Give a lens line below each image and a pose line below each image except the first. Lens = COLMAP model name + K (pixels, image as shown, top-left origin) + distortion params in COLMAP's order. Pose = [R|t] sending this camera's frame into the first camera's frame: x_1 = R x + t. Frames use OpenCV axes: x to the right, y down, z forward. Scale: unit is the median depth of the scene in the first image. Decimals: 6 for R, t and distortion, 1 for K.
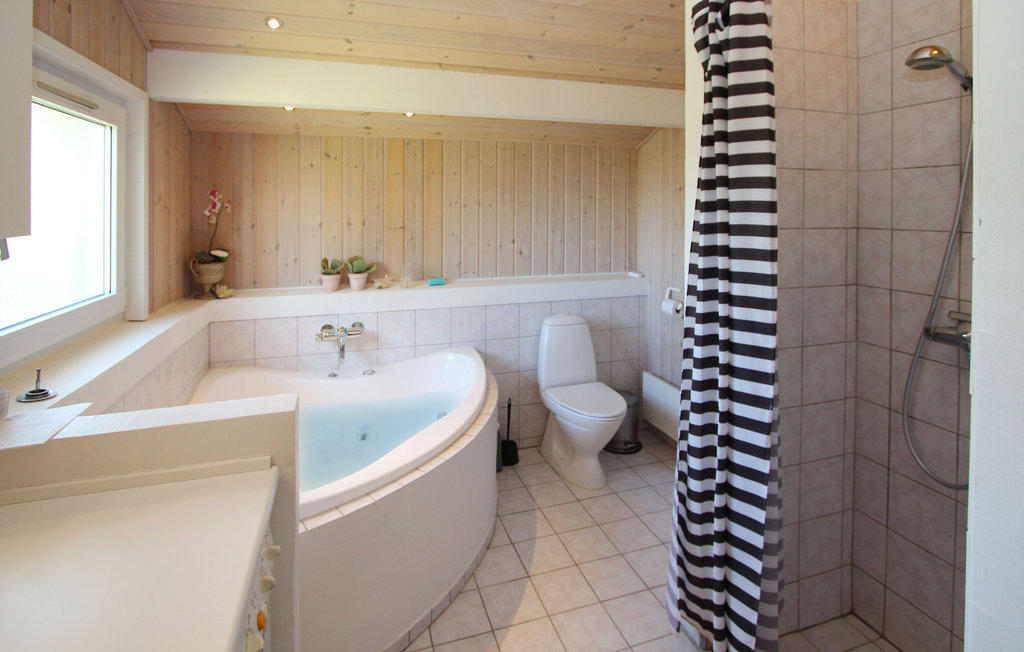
lens RADIAL K [[514.3, 0, 511.6], [0, 514.3, 207.9], [0, 0, 1]] dist [-0.000720, -0.000110]
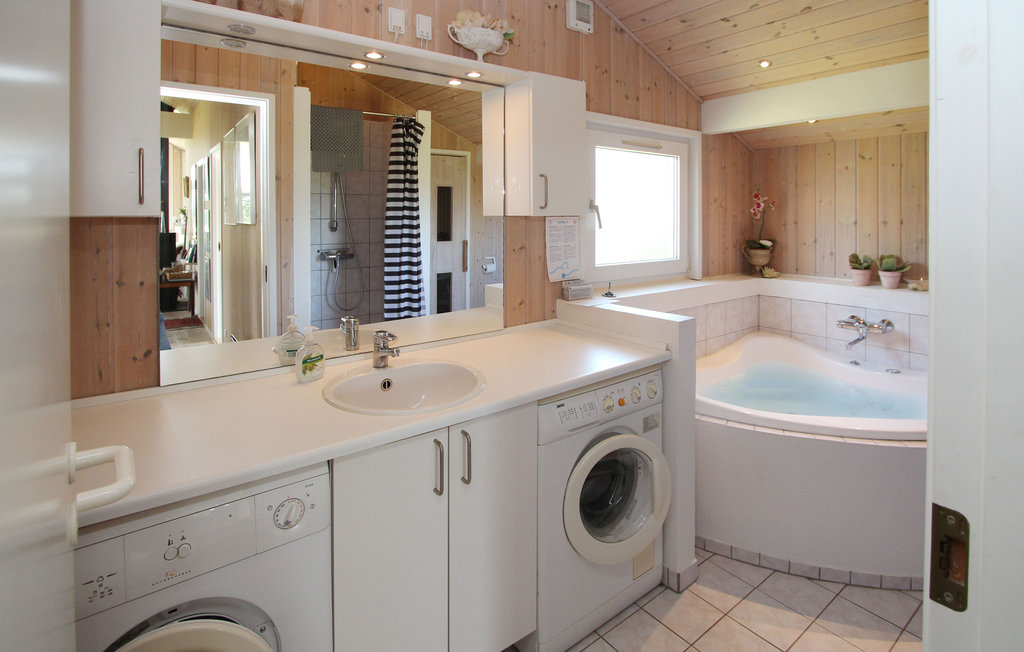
lens RADIAL K [[514.3, 0, 511.6], [0, 514.3, 207.9], [0, 0, 1]] dist [-0.000720, -0.000110]
pose [[0.336909, -0.009260, -0.941492, 0.417600], [-0.002773, 0.999938, -0.010828, 0.016717], [0.941533, 0.006259, 0.336862, -0.032474]]
